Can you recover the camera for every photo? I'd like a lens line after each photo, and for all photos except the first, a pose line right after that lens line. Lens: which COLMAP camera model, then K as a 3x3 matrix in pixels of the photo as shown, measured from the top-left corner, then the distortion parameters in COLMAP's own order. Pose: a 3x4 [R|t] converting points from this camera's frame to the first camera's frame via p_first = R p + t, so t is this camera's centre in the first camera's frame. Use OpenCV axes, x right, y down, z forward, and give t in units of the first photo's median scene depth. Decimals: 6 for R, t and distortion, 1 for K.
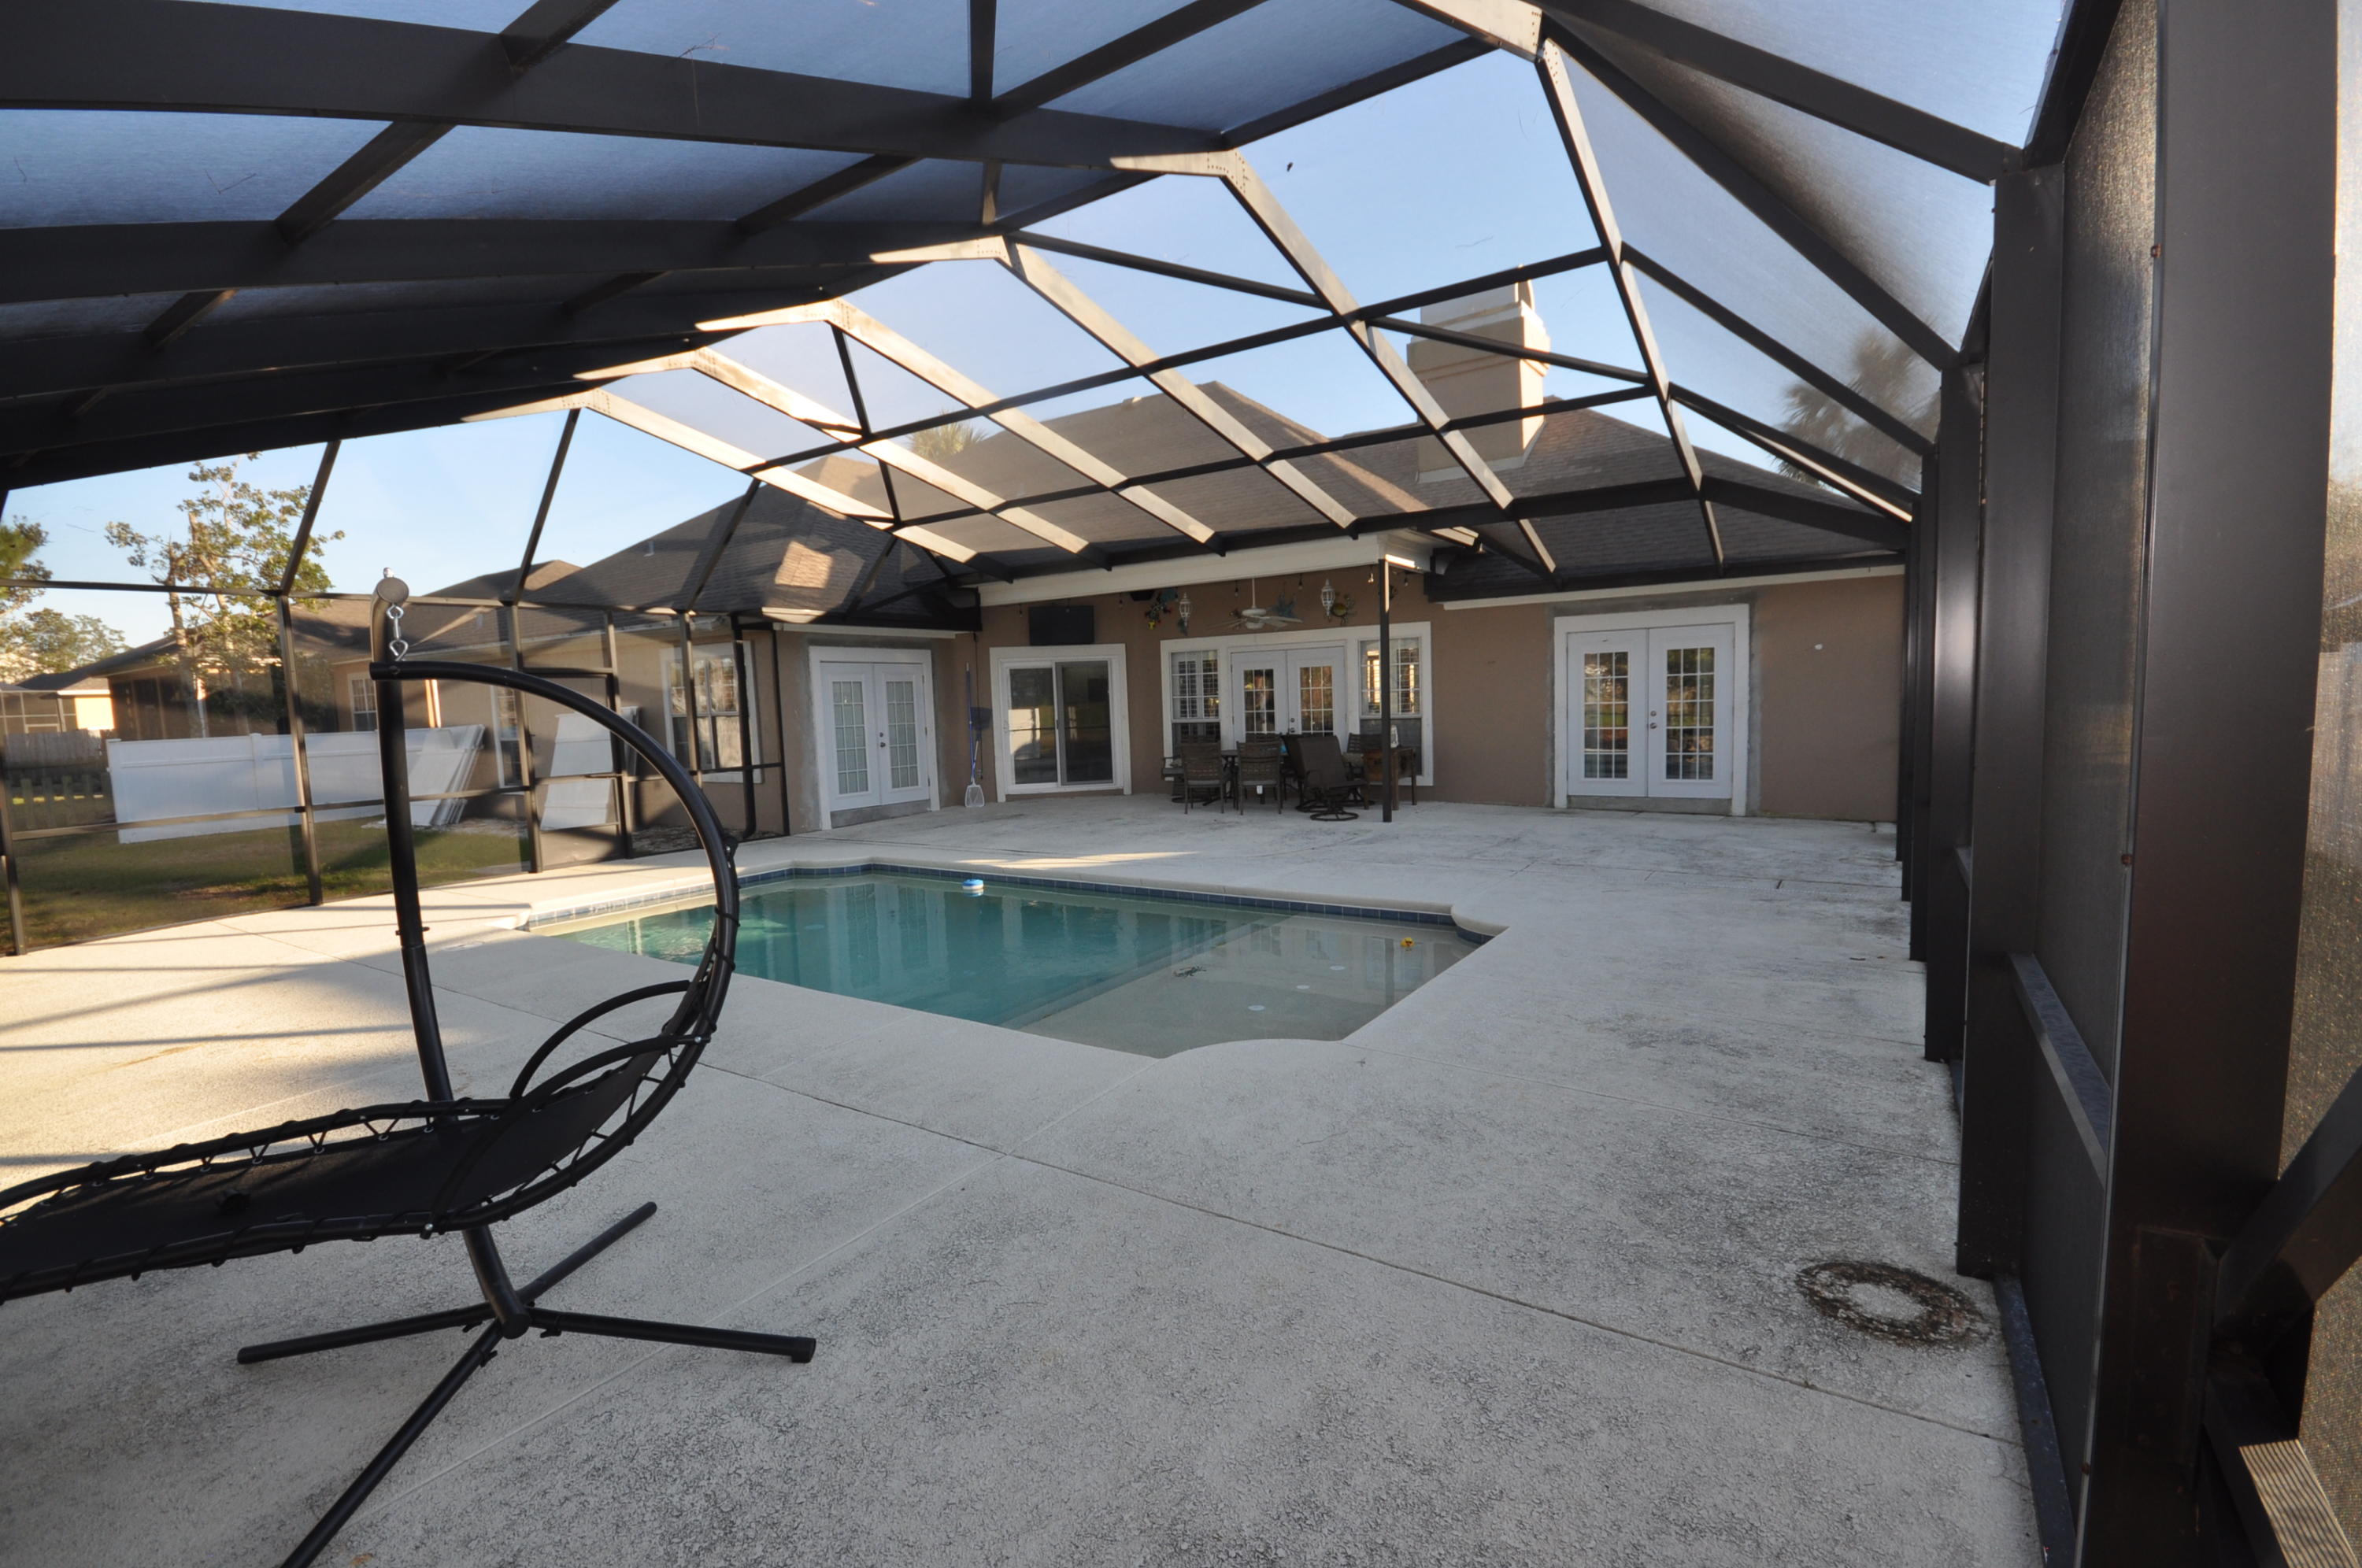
lens RADIAL K [[1036.6, 0, 1181.0], [0, 1036.6, 784.0], [0, 0, 1]] dist [0.003795, -0.009303]
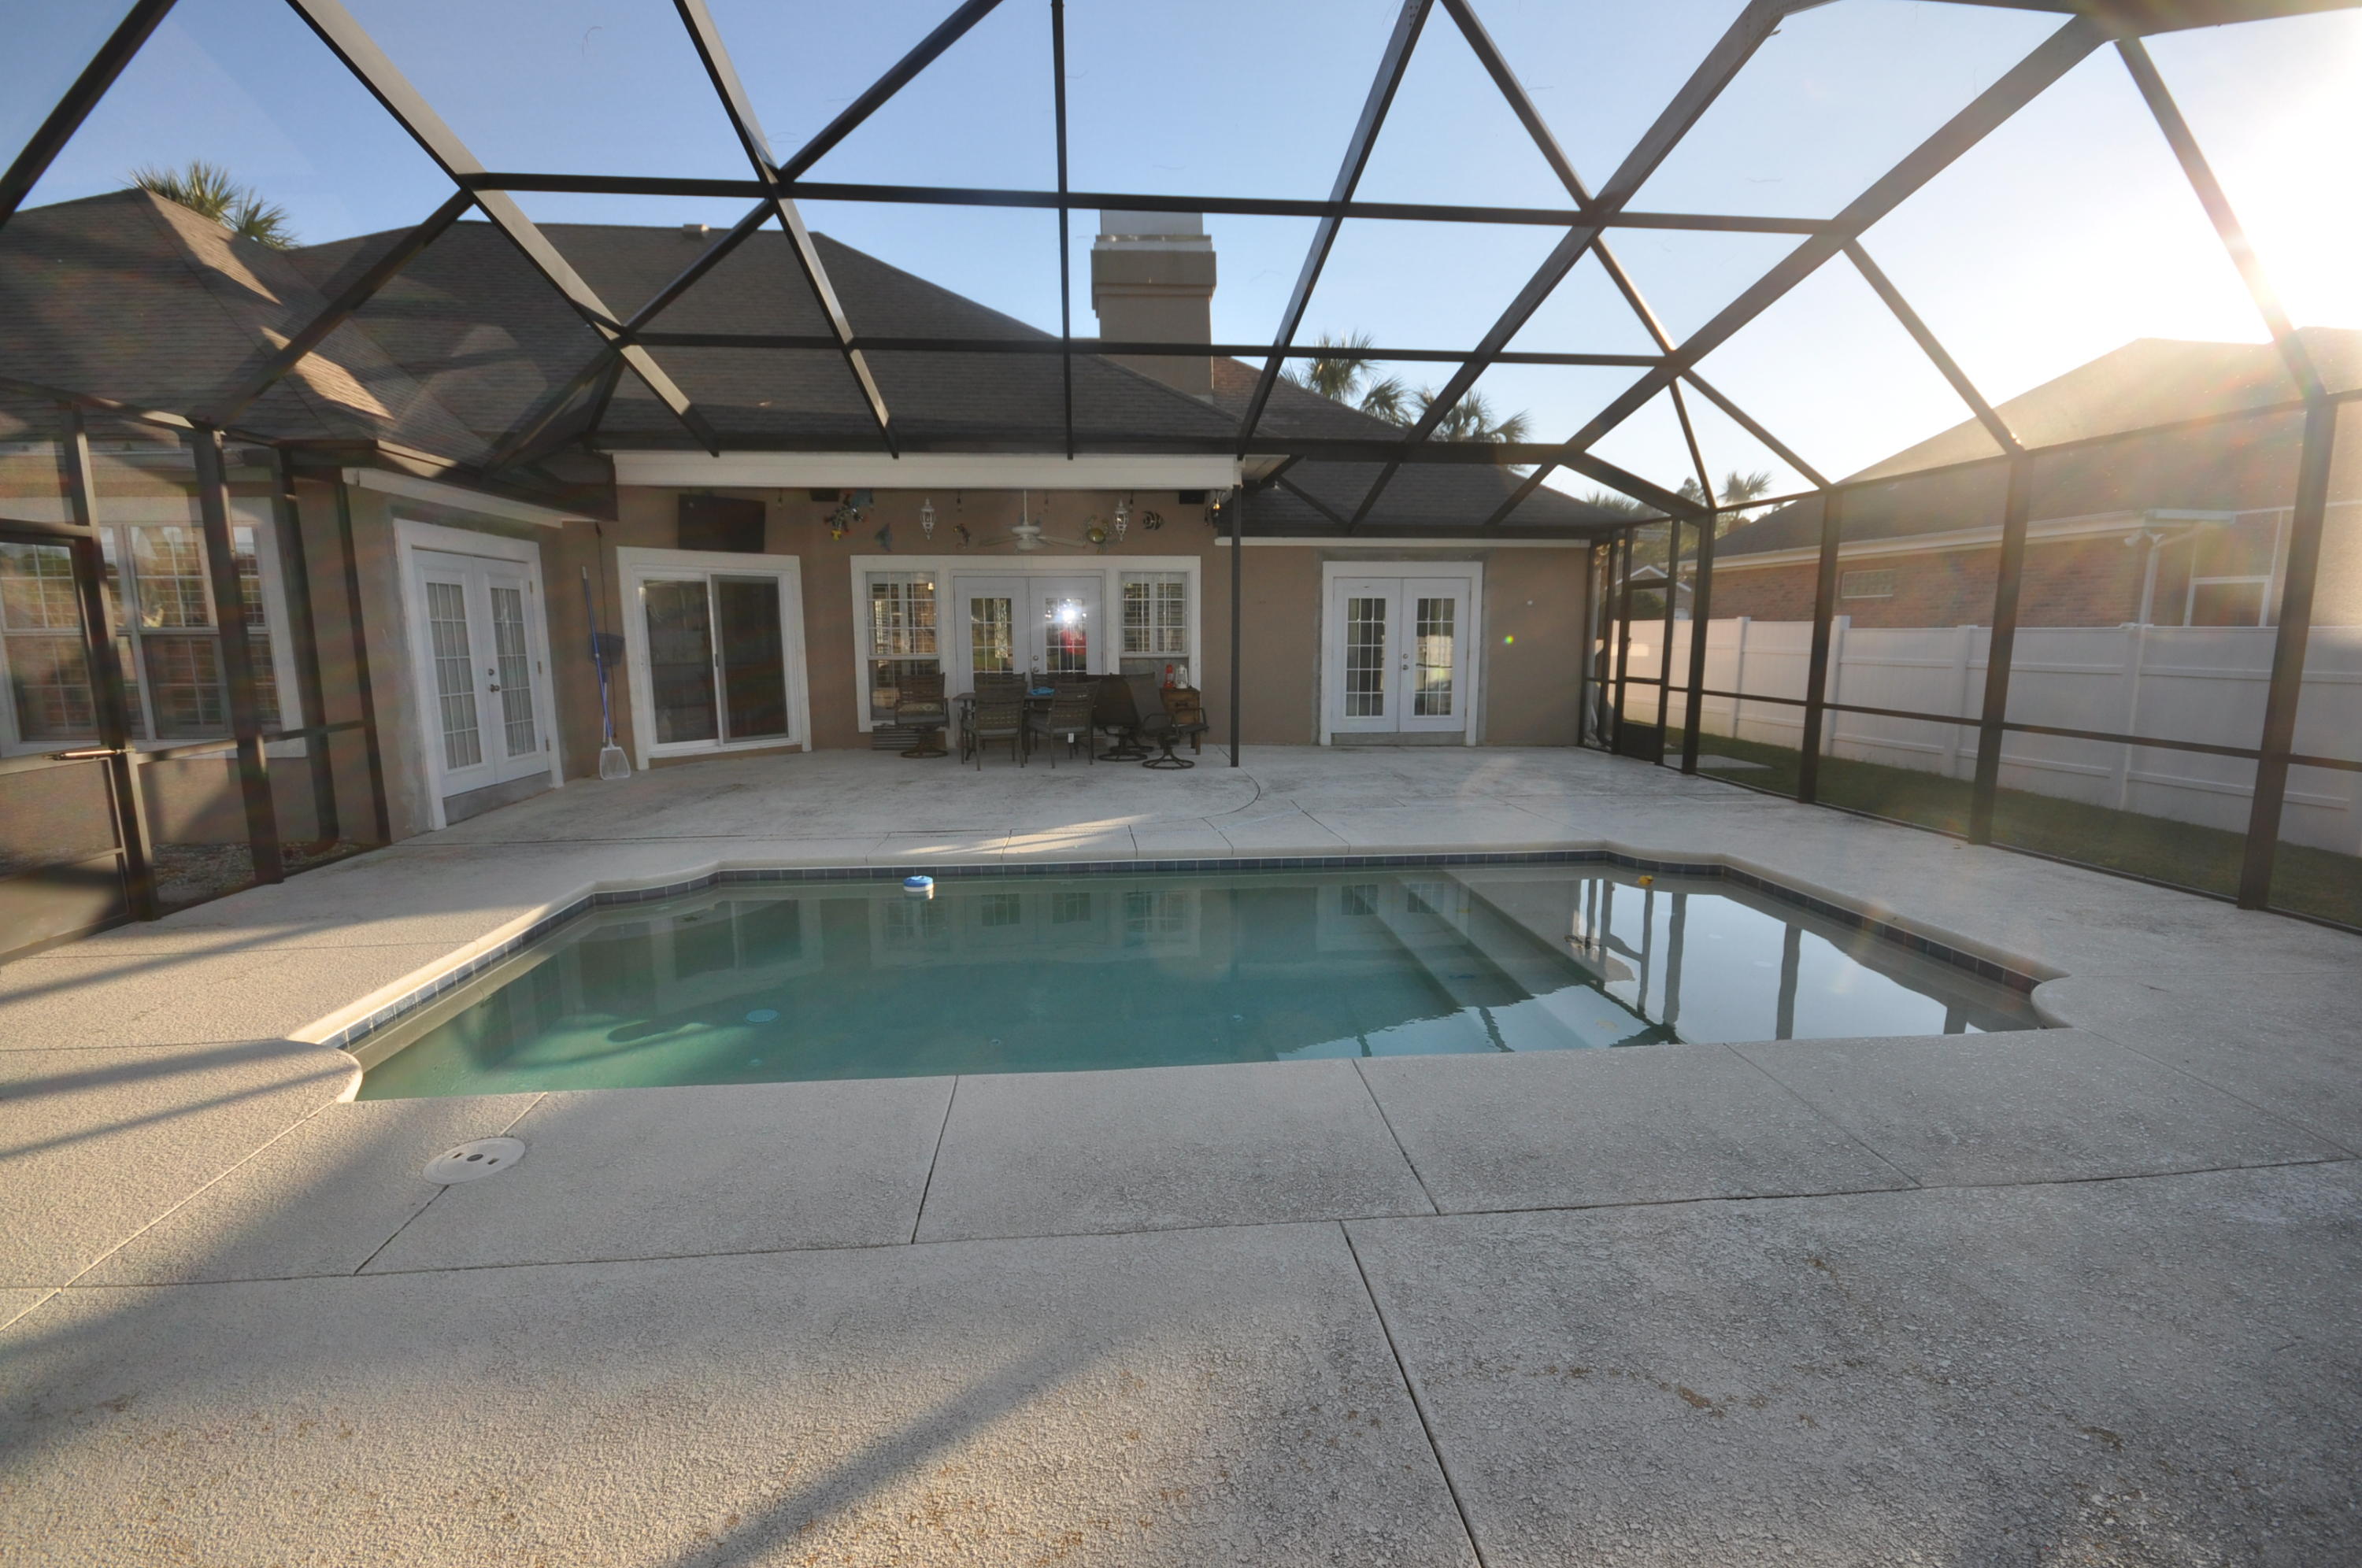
lens RADIAL K [[1040.4, 0, 1181.0], [0, 1040.4, 784.0], [0, 0, 1]] dist [-0.000018, -0.000362]
pose [[0.779364, -0.061342, 0.623561, -0.381754], [0.028142, 0.997619, 0.062966, -0.008113], [-0.625939, -0.031526, 0.779235, 0.256484]]
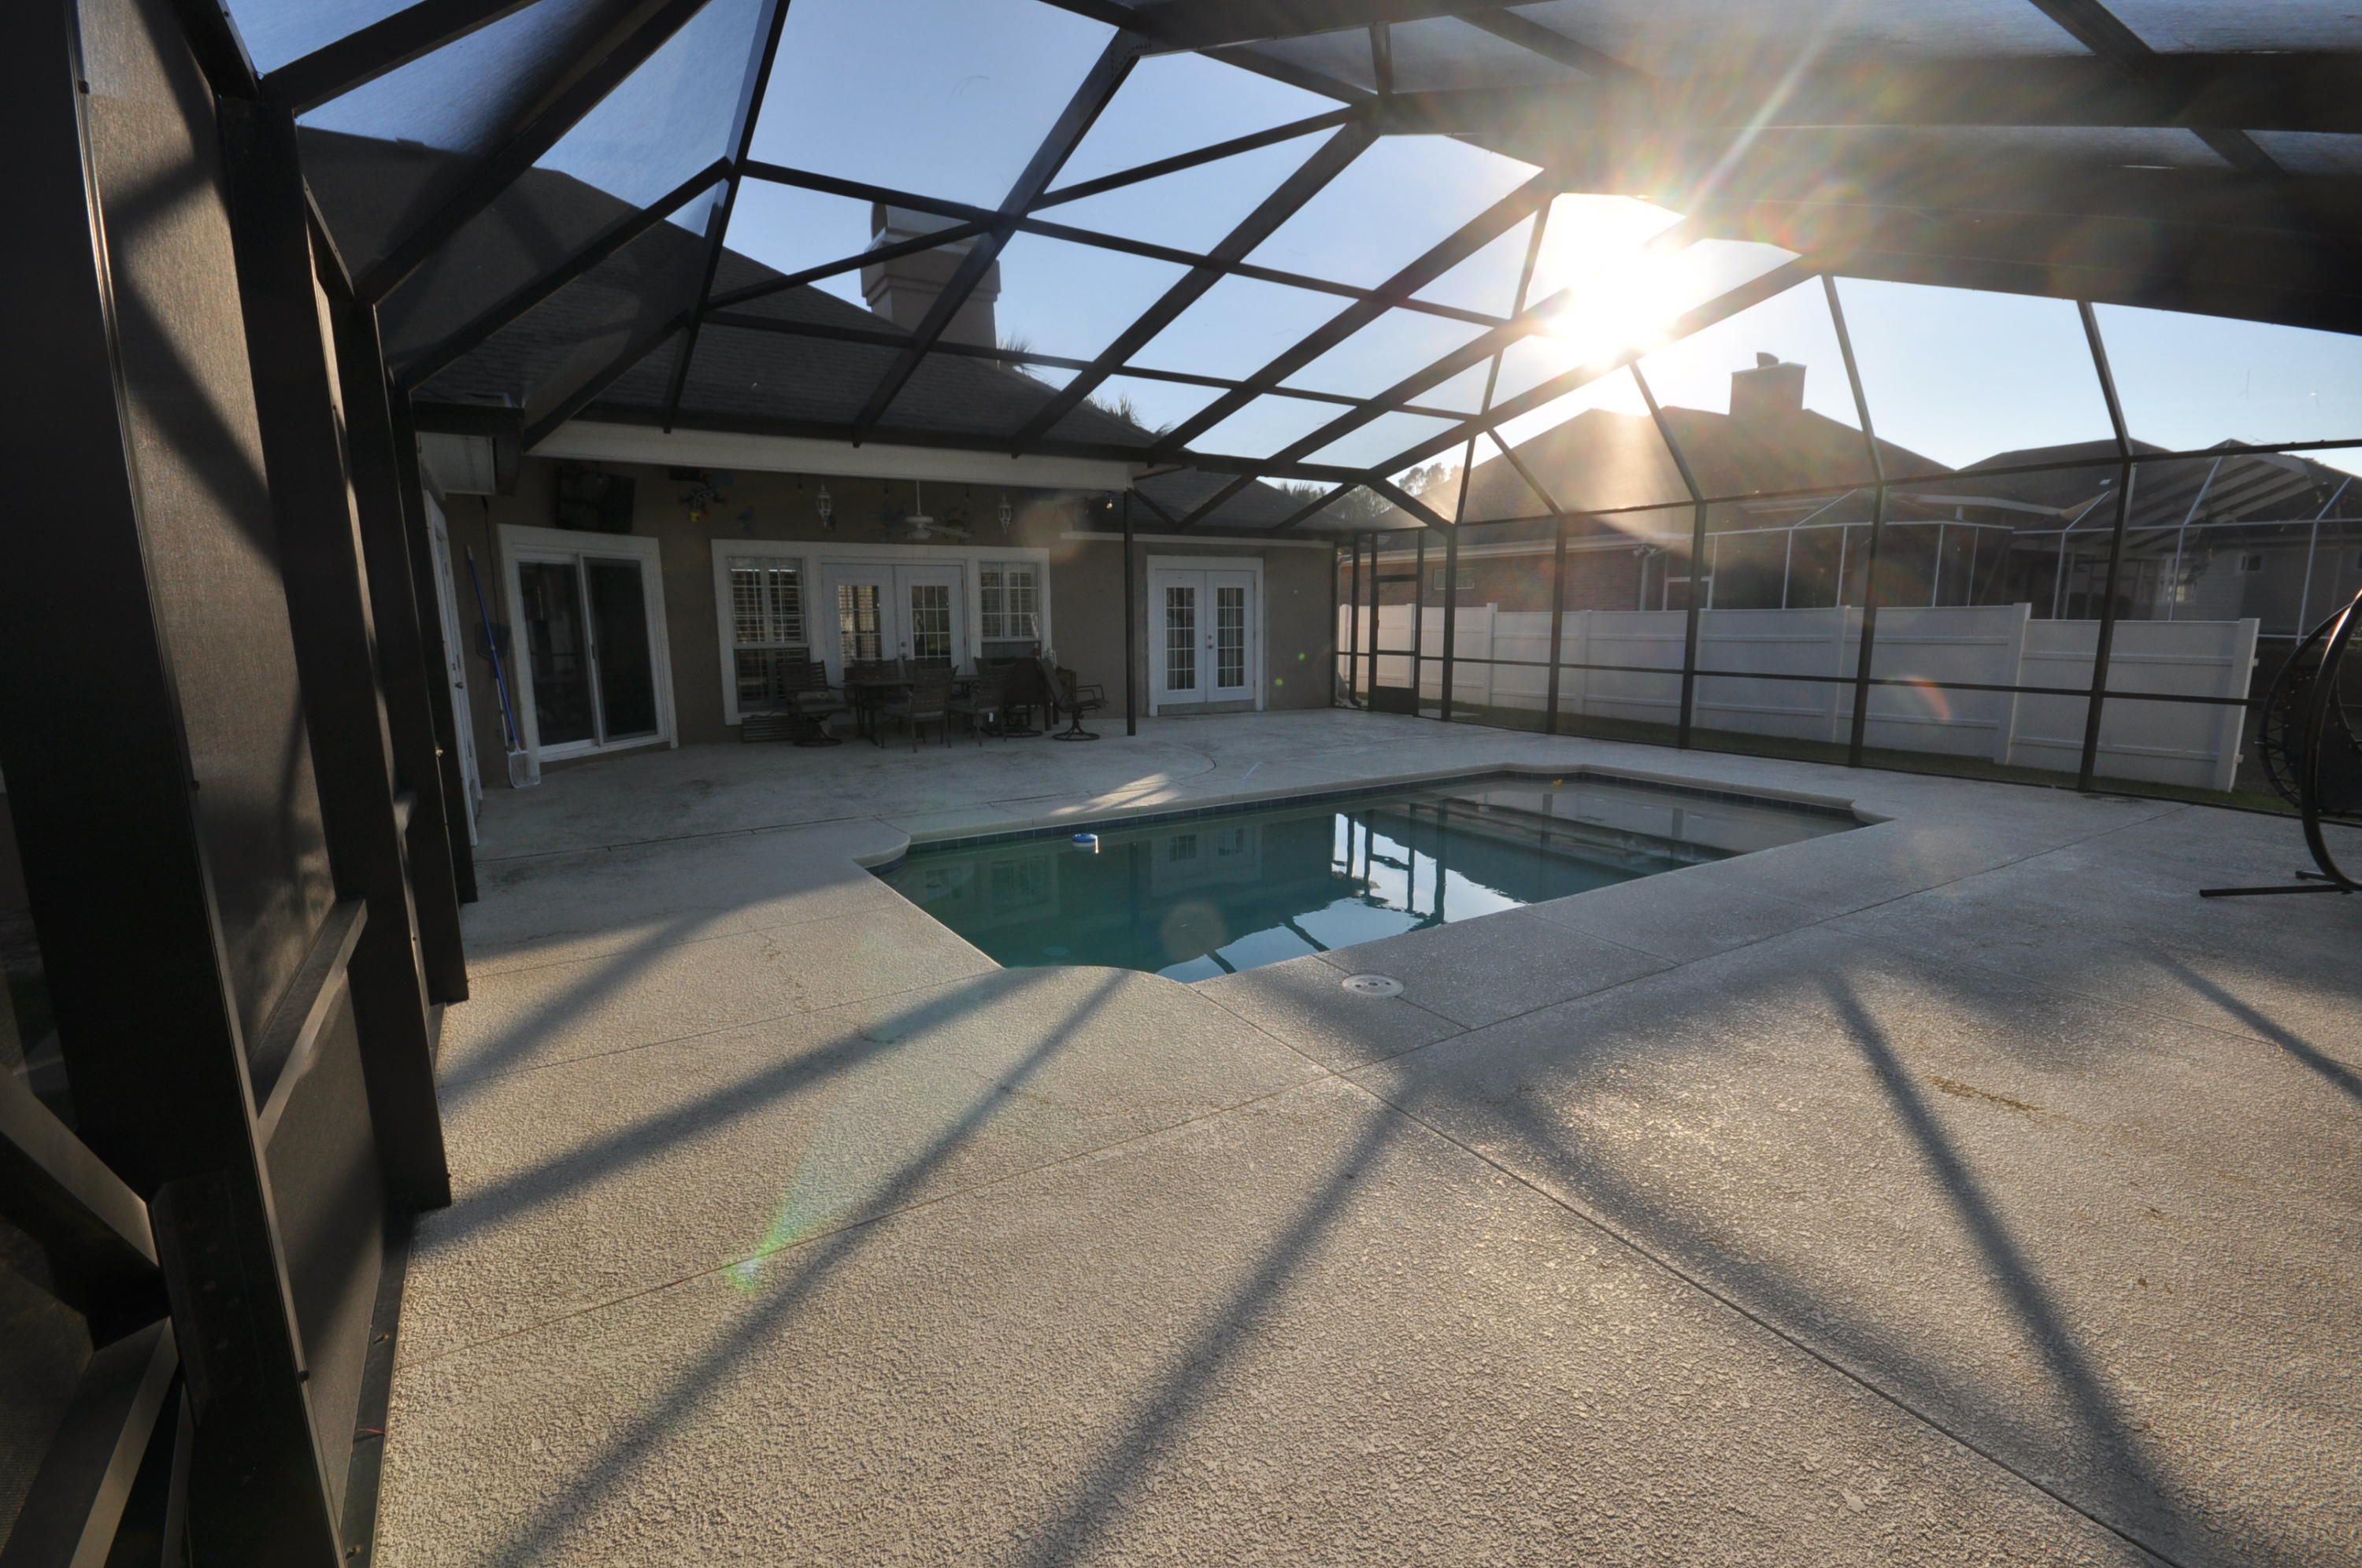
lens RADIAL K [[1036.6, 0, 1181.0], [0, 1036.6, 784.0], [0, 0, 1]] dist [0.003795, -0.009303]
pose [[0.416646, -0.117436, 0.901451, -0.668474], [0.069608, 0.992831, 0.097167, -0.013186], [-0.906400, 0.022264, 0.421834, 0.442141]]
